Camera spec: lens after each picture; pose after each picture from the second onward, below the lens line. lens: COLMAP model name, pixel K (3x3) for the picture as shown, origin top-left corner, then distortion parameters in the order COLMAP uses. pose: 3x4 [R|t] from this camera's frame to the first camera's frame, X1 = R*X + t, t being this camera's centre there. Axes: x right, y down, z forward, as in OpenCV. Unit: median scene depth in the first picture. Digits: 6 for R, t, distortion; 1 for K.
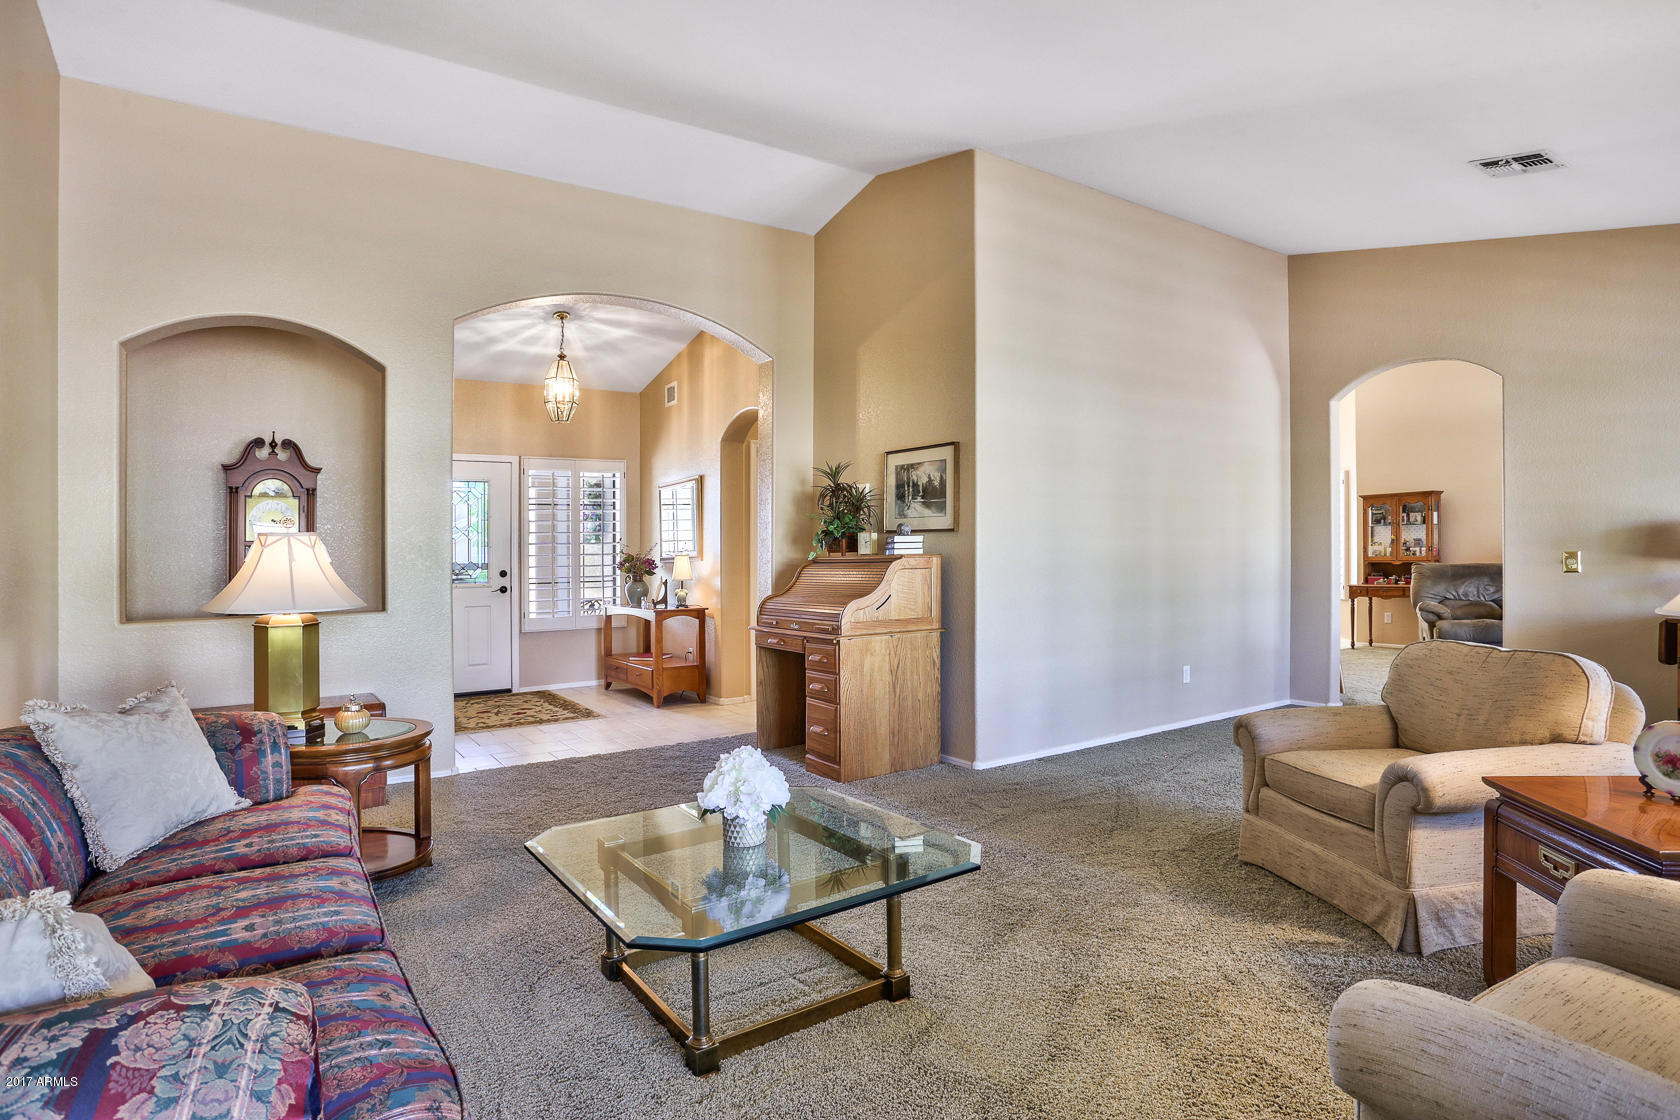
lens RADIAL K [[858.7, 0, 856.6], [0, 858.7, 559.0], [0, 0, 1]] dist [-0.087880, 0.051020]
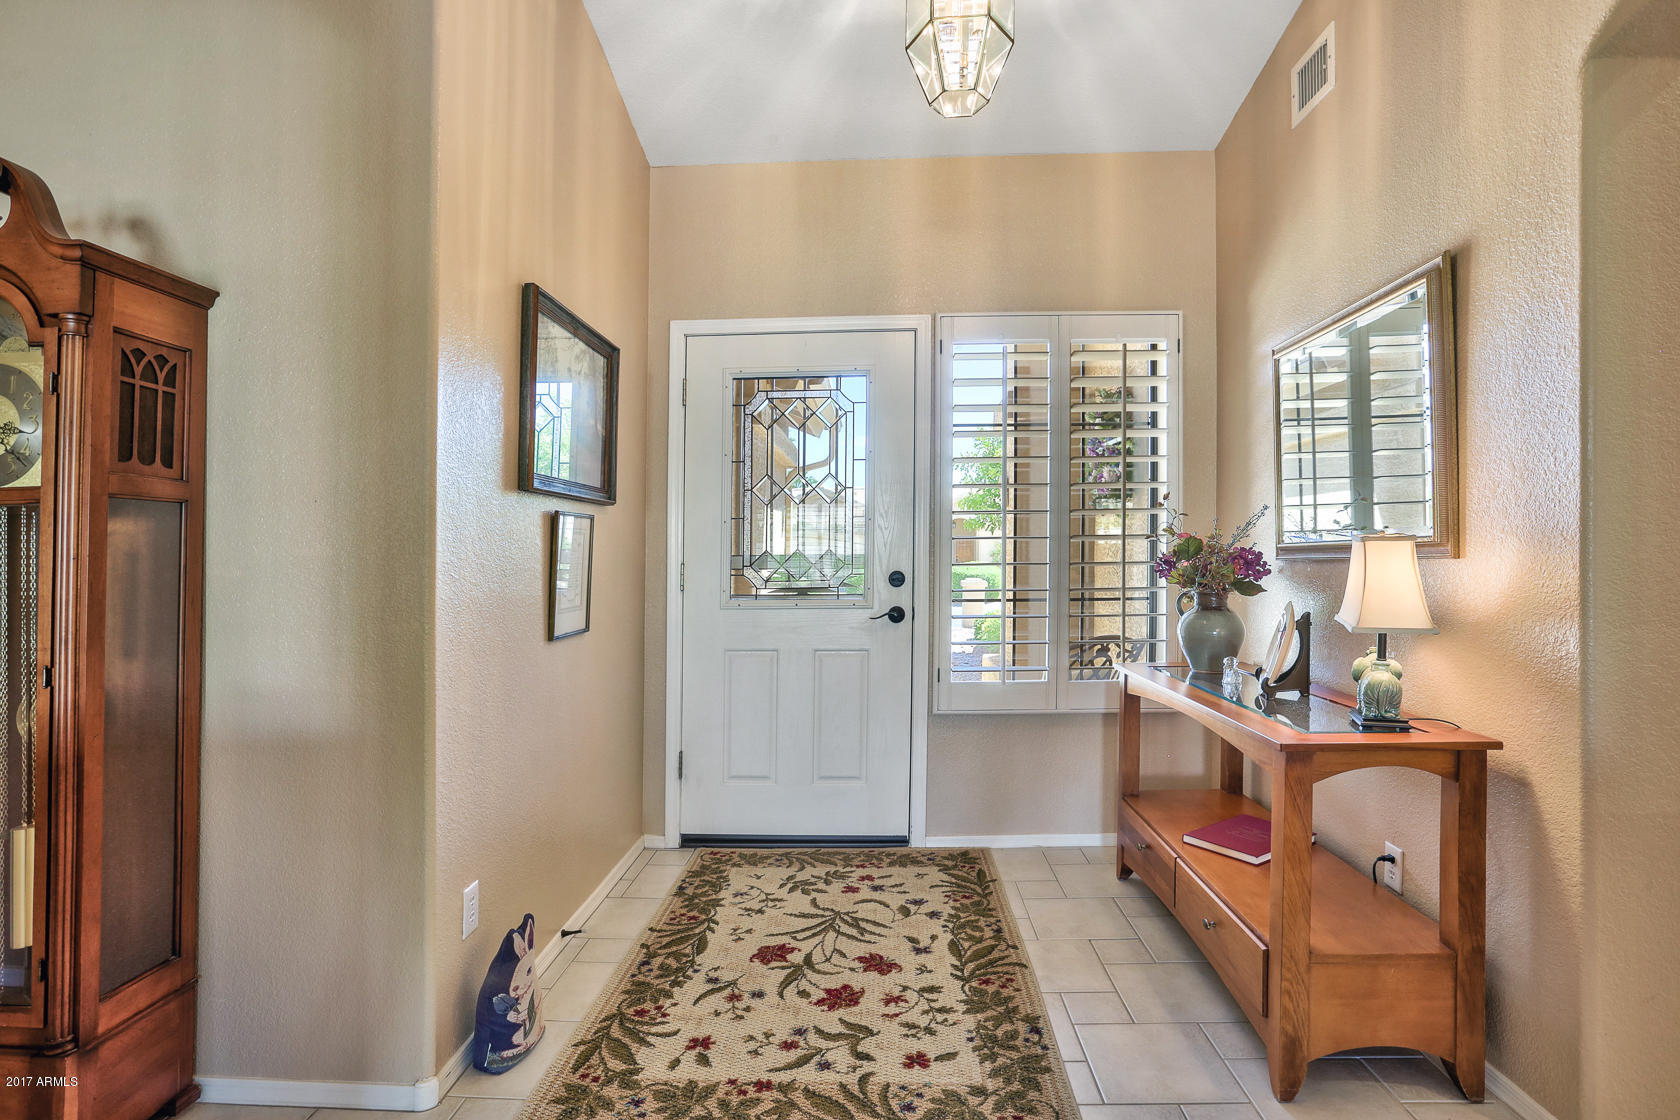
lens RADIAL K [[858.7, 0, 856.6], [0, 858.7, 559.0], [0, 0, 1]] dist [-0.087880, 0.051020]
pose [[0.800989, 0.016217, -0.598459, -0.160469], [-0.008253, 0.999837, 0.016048, -0.000180], [0.598622, -0.007915, 0.800993, 0.613647]]
